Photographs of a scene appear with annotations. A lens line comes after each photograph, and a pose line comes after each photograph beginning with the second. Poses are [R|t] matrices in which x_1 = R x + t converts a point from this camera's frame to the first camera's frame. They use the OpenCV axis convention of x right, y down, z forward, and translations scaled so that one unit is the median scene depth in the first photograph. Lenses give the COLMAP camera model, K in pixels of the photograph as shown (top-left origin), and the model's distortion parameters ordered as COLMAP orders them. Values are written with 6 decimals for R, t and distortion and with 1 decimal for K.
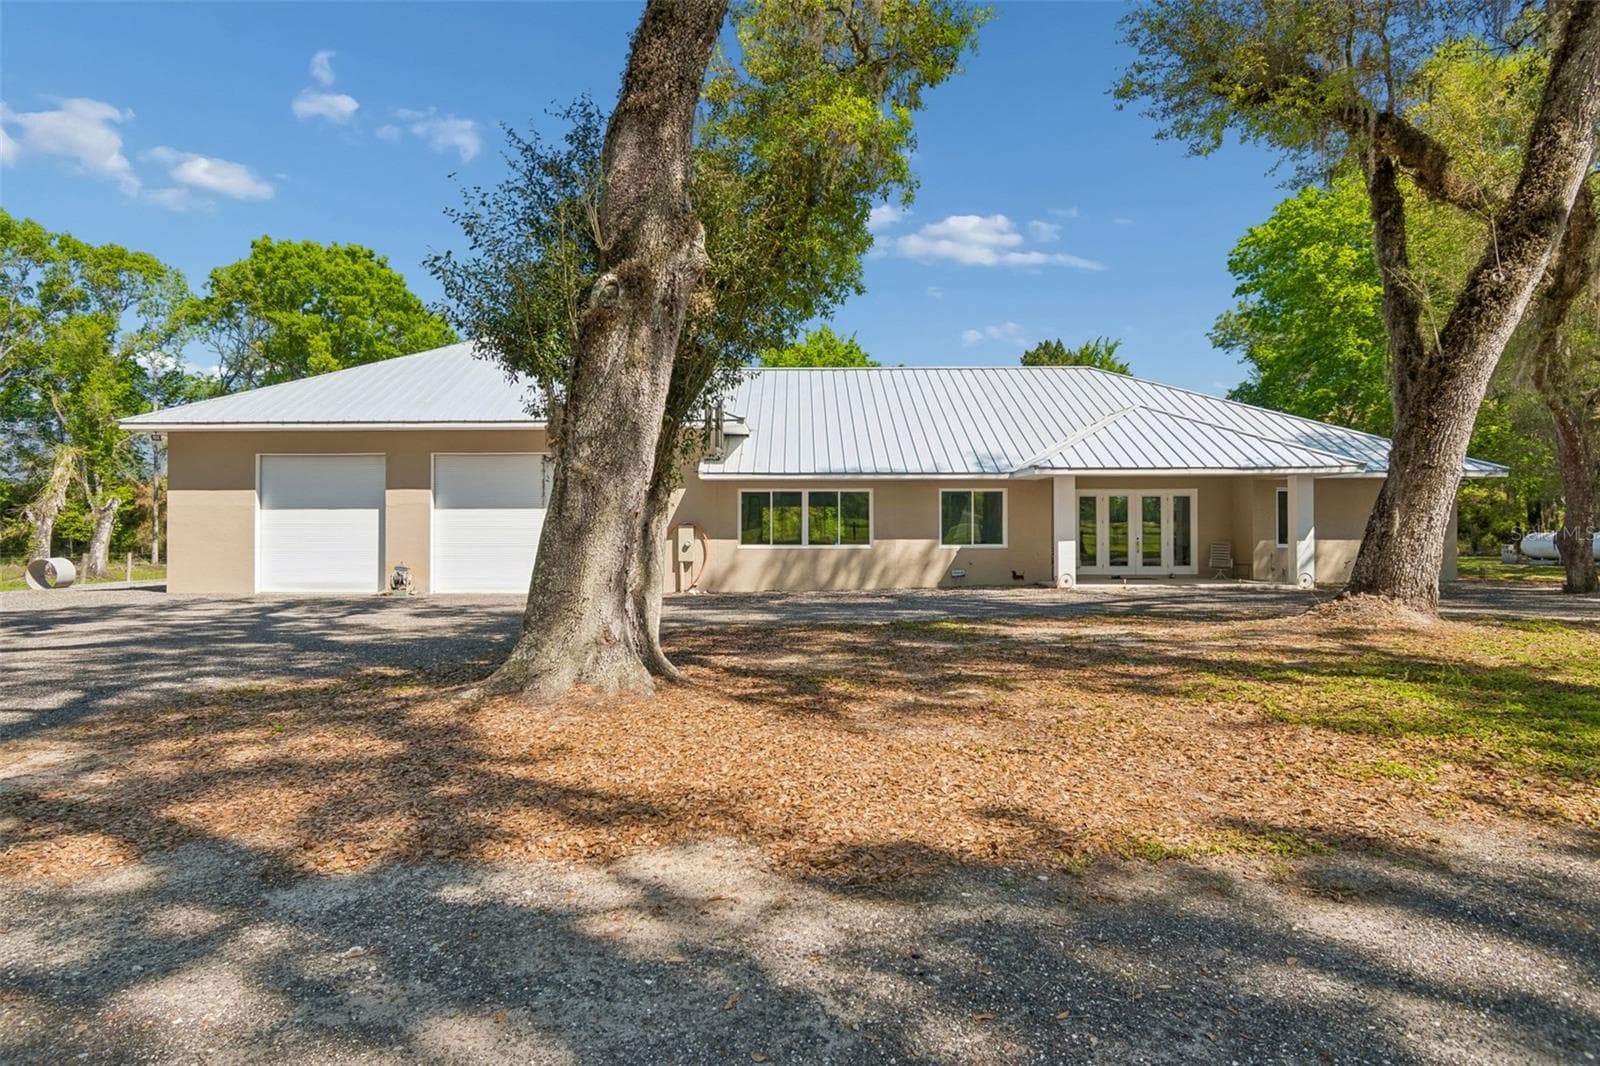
lens RADIAL K [[920.4, 0, 786.4], [0, 920.4, 533.1], [0, 0, 1]] dist [0.001597, -0.001134]
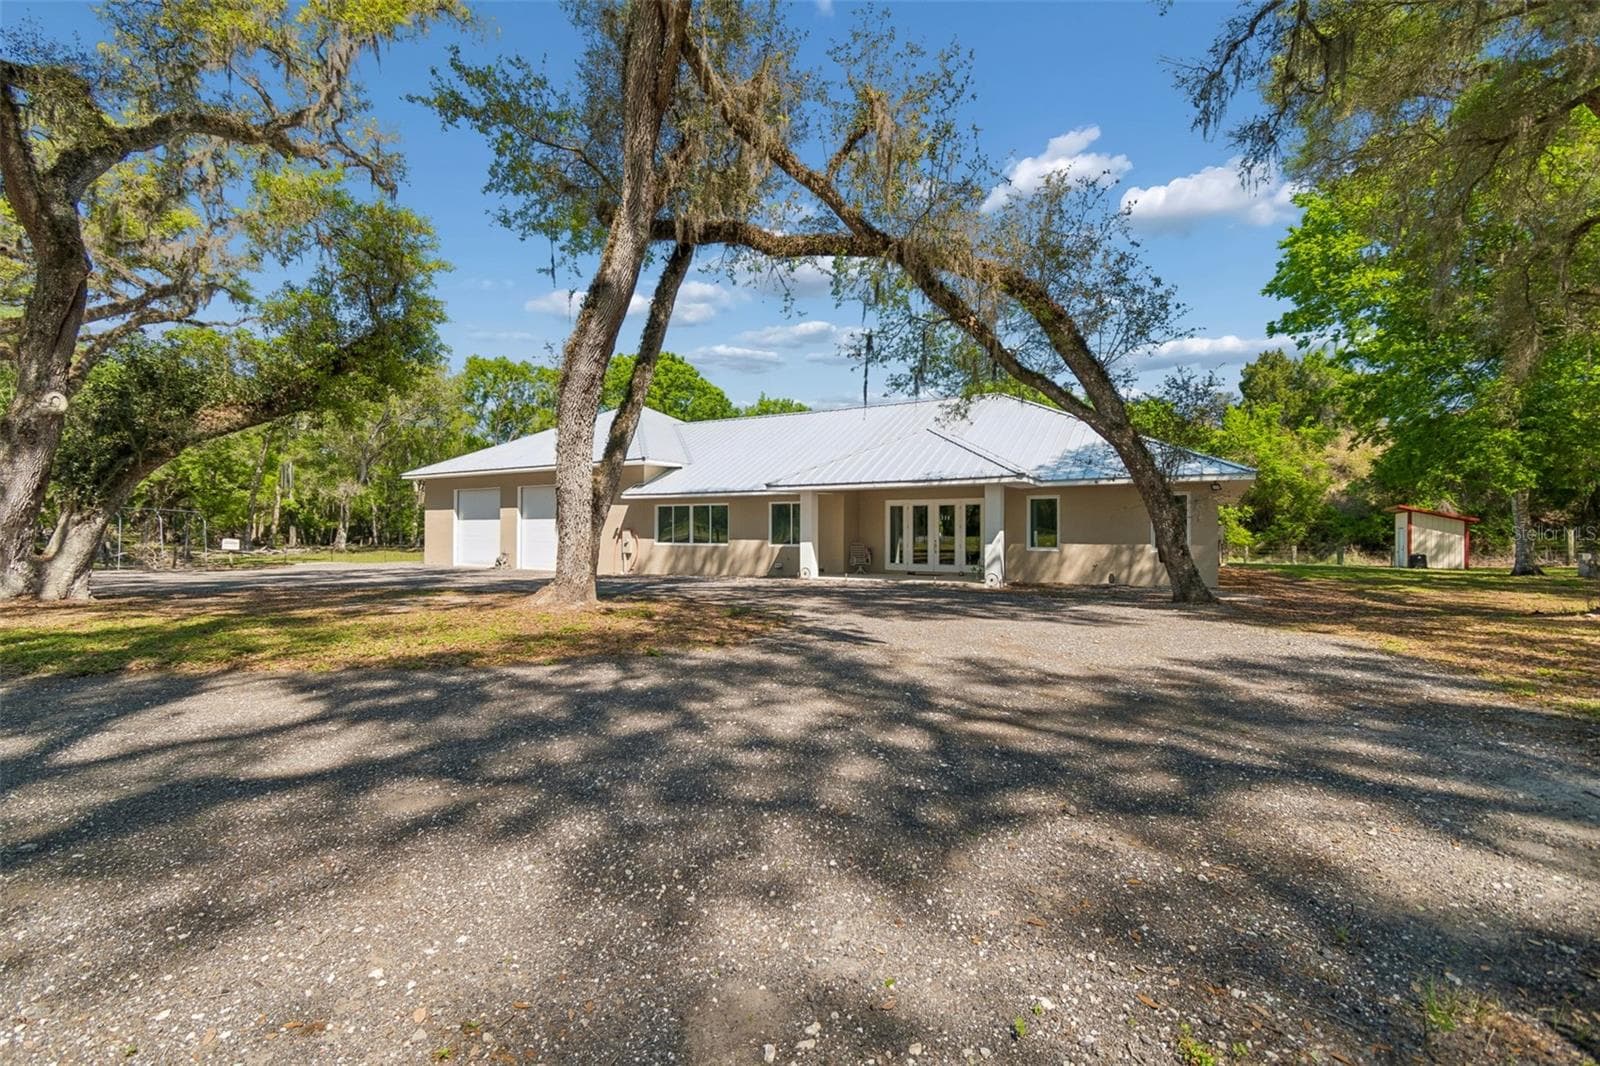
lens RADIAL K [[700.4, 0, 786.1], [0, 700.4, 531.4], [0, 0, 1]] dist [0.001410, 0.000044]
pose [[0.865011, 0.003095, -0.501744, 0.694767], [-0.003949, 0.999992, -0.000640, -0.004945], [0.501738, 0.002535, 0.865016, 0.132827]]
